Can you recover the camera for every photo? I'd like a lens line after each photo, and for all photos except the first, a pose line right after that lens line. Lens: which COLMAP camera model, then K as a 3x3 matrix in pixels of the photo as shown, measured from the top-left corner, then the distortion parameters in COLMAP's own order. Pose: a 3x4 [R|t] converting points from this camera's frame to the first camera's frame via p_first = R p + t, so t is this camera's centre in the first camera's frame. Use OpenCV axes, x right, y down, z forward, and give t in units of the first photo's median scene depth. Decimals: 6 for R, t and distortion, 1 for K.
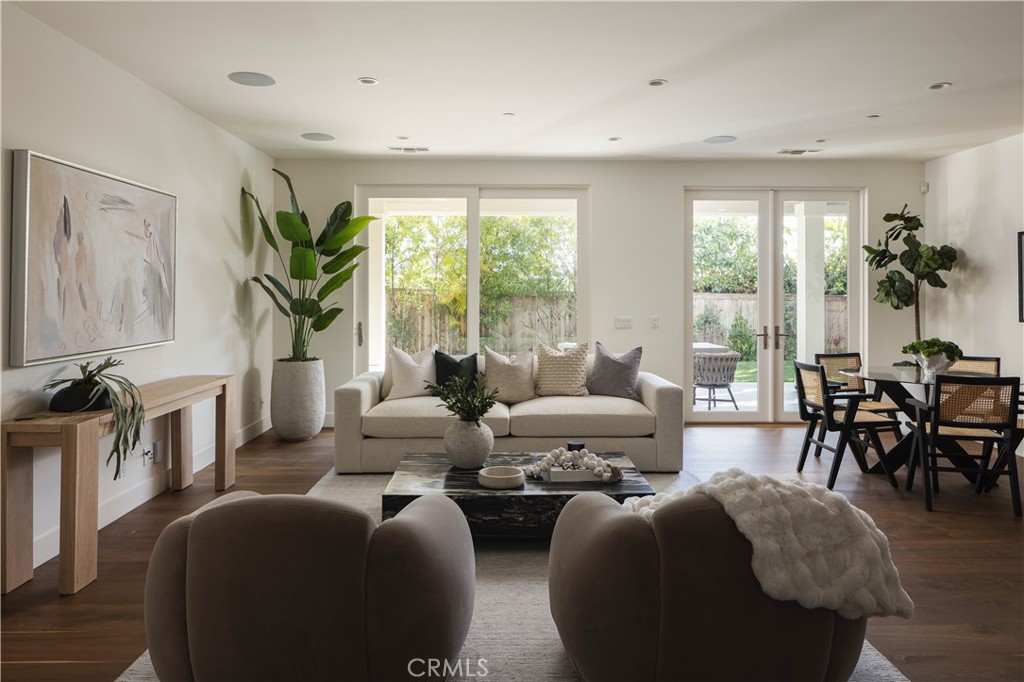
lens RADIAL K [[679.8, 0, 512.1], [0, 679.8, 281.8], [0, 0, 1]] dist [0.060028, 0.000158]
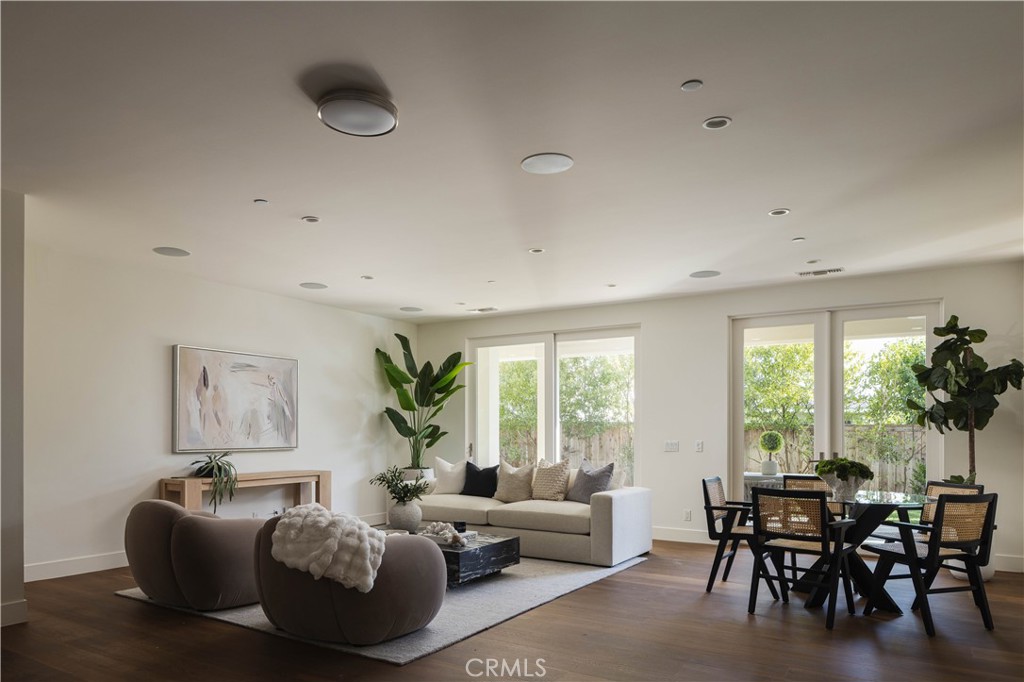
lens RADIAL K [[691.0, 0, 511.4], [0, 691.0, 427.8], [0, 0, 1]] dist [0.057379, 0.000113]
pose [[0.836189, -0.002019, -0.548437, 0.736318], [0.007615, 0.999940, 0.007929, 0.025182], [0.548388, -0.010806, 0.836154, -0.094514]]
